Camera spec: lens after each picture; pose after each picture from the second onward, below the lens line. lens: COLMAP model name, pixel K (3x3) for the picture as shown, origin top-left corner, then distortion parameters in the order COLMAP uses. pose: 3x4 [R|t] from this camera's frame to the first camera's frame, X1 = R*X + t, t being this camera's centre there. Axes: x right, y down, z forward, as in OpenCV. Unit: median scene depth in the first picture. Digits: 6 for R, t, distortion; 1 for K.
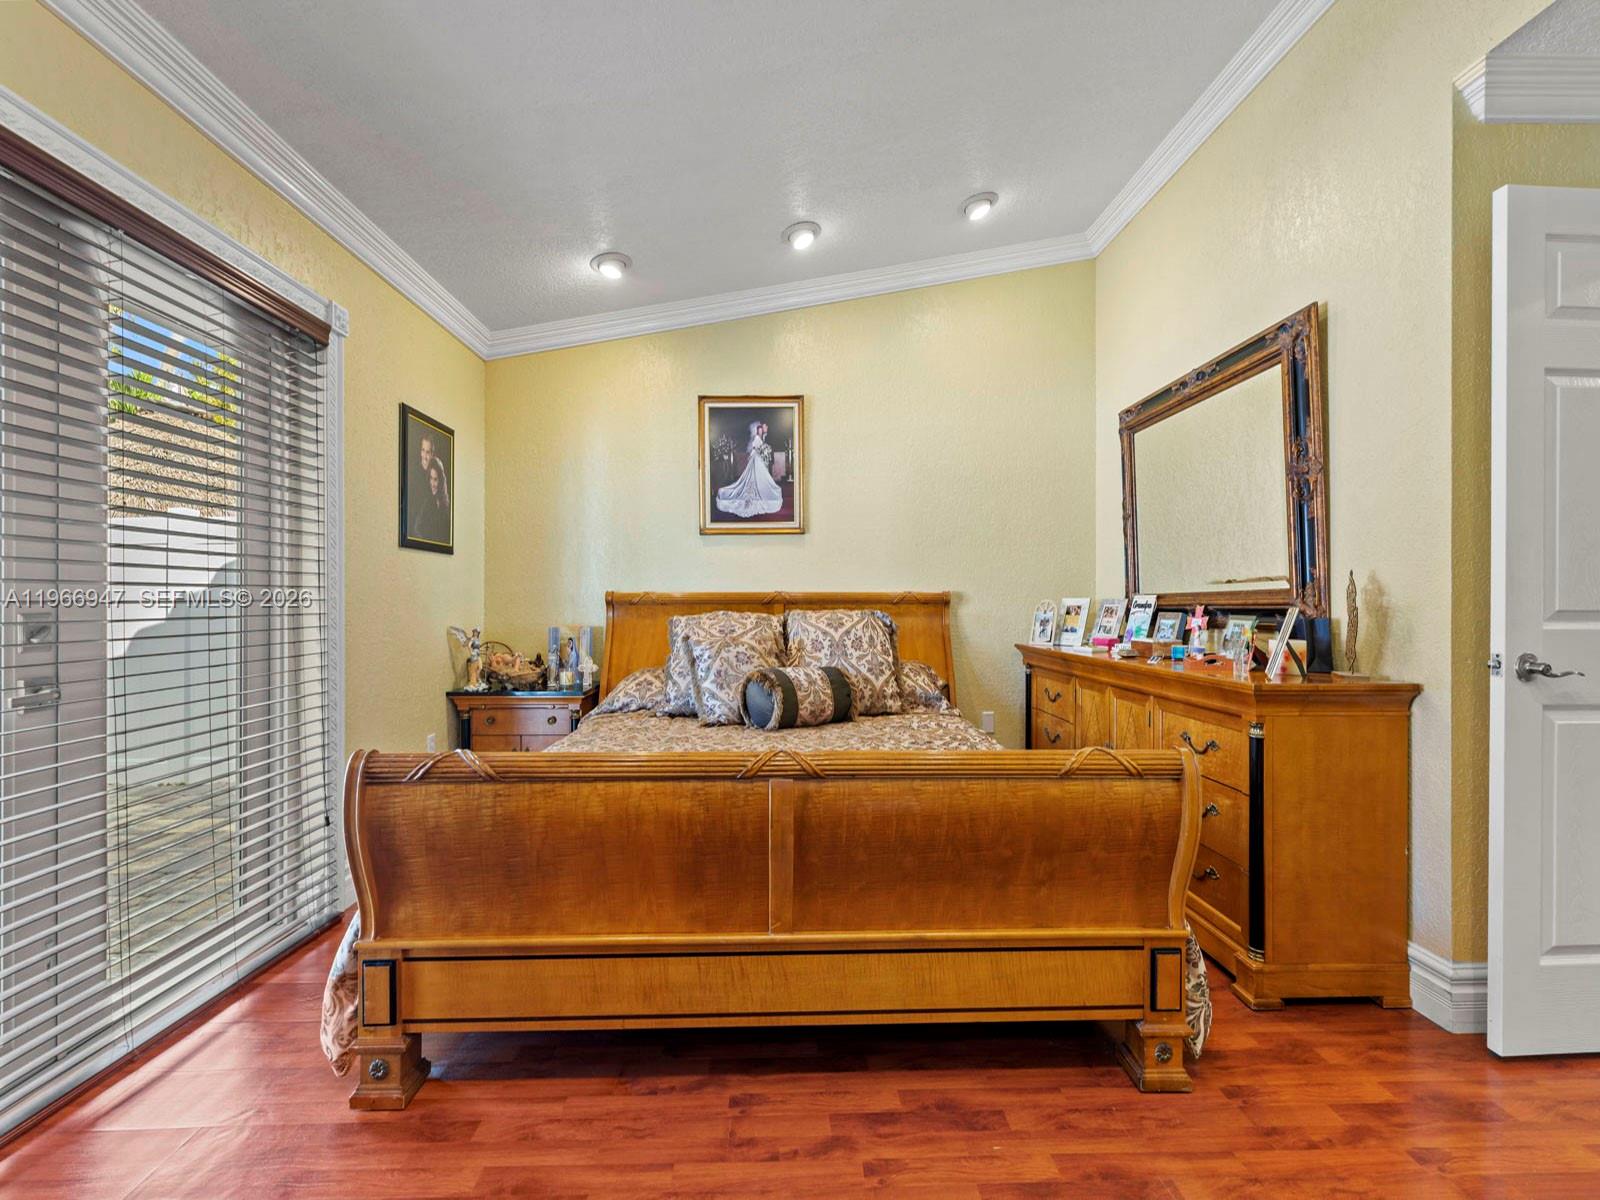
lens RADIAL K [[649.7, 0, 804.0], [0, 649.7, 599.5], [0, 0, 1]] dist [0.002442, -0.001877]
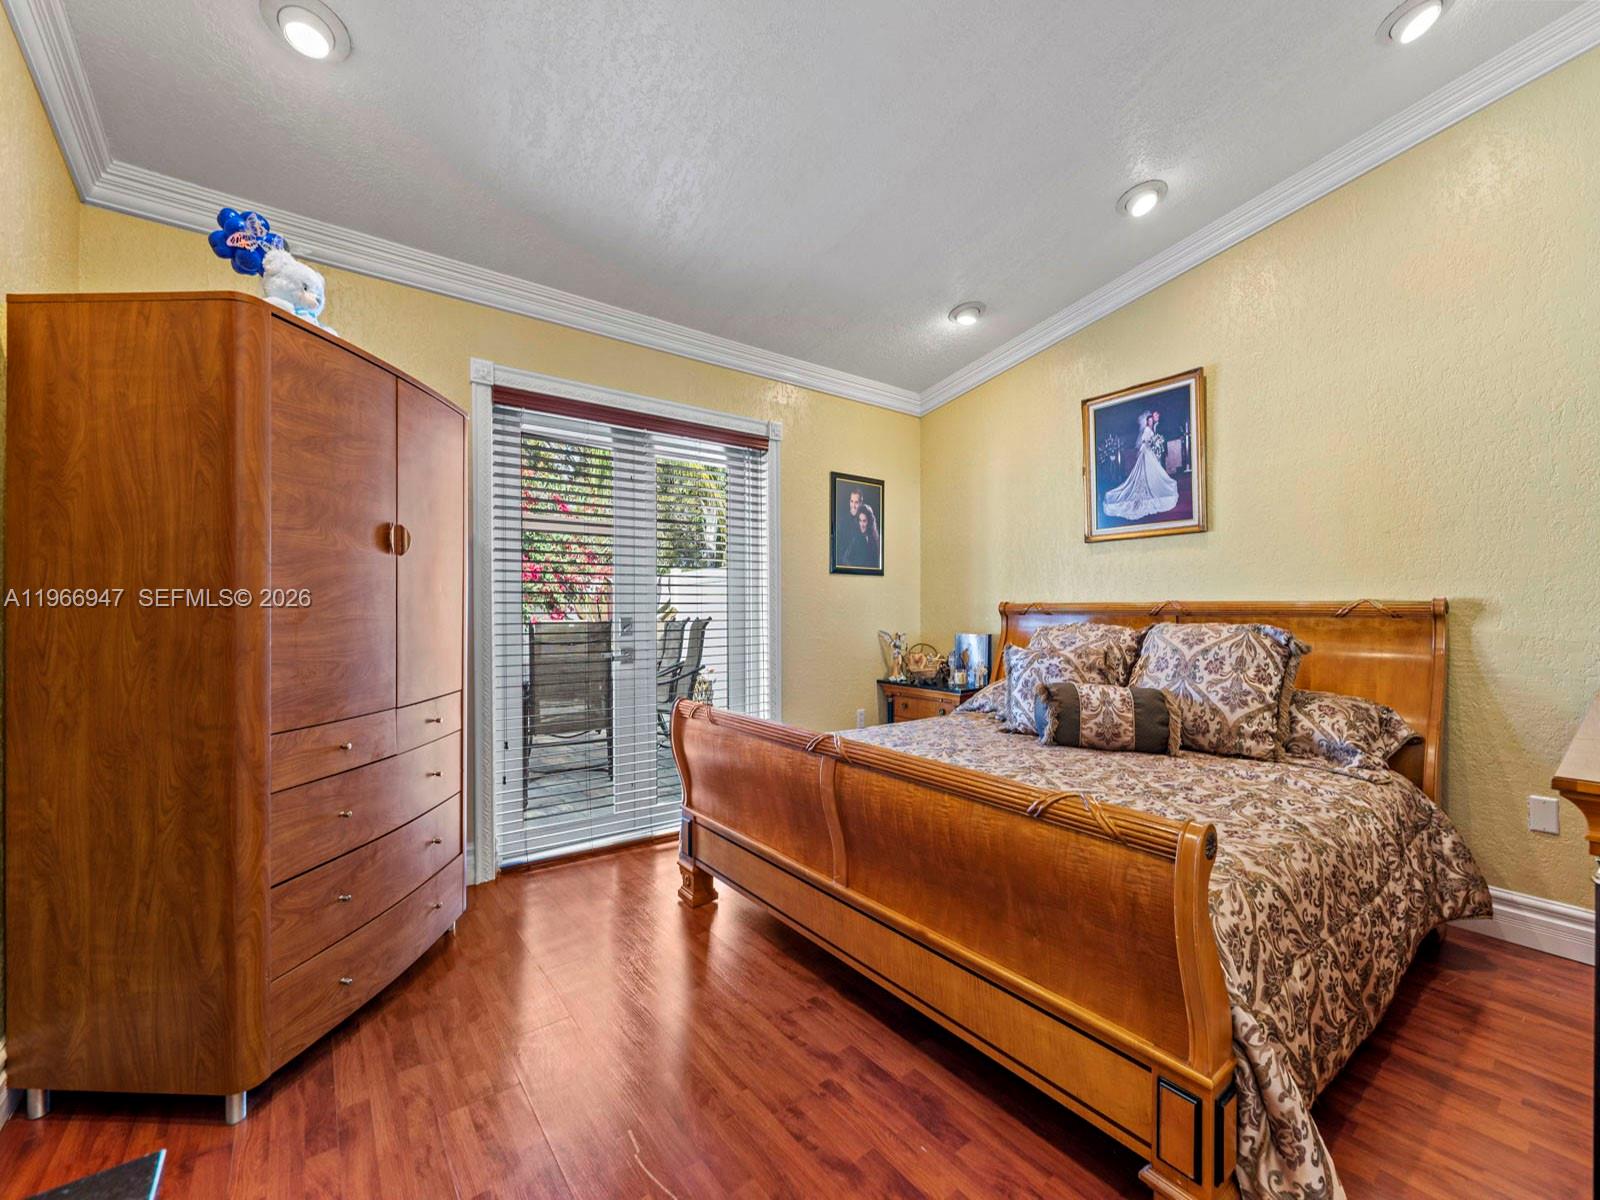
lens RADIAL K [[649.7, 0, 804.4], [0, 649.7, 607.3], [0, 0, 1]] dist [0.002442, -0.001877]
pose [[0.586128, -0.001131, -0.810218, 0.446718], [0.003113, 0.999995, 0.000856, -0.007211], [0.810213, -0.003024, 0.586128, 0.107336]]
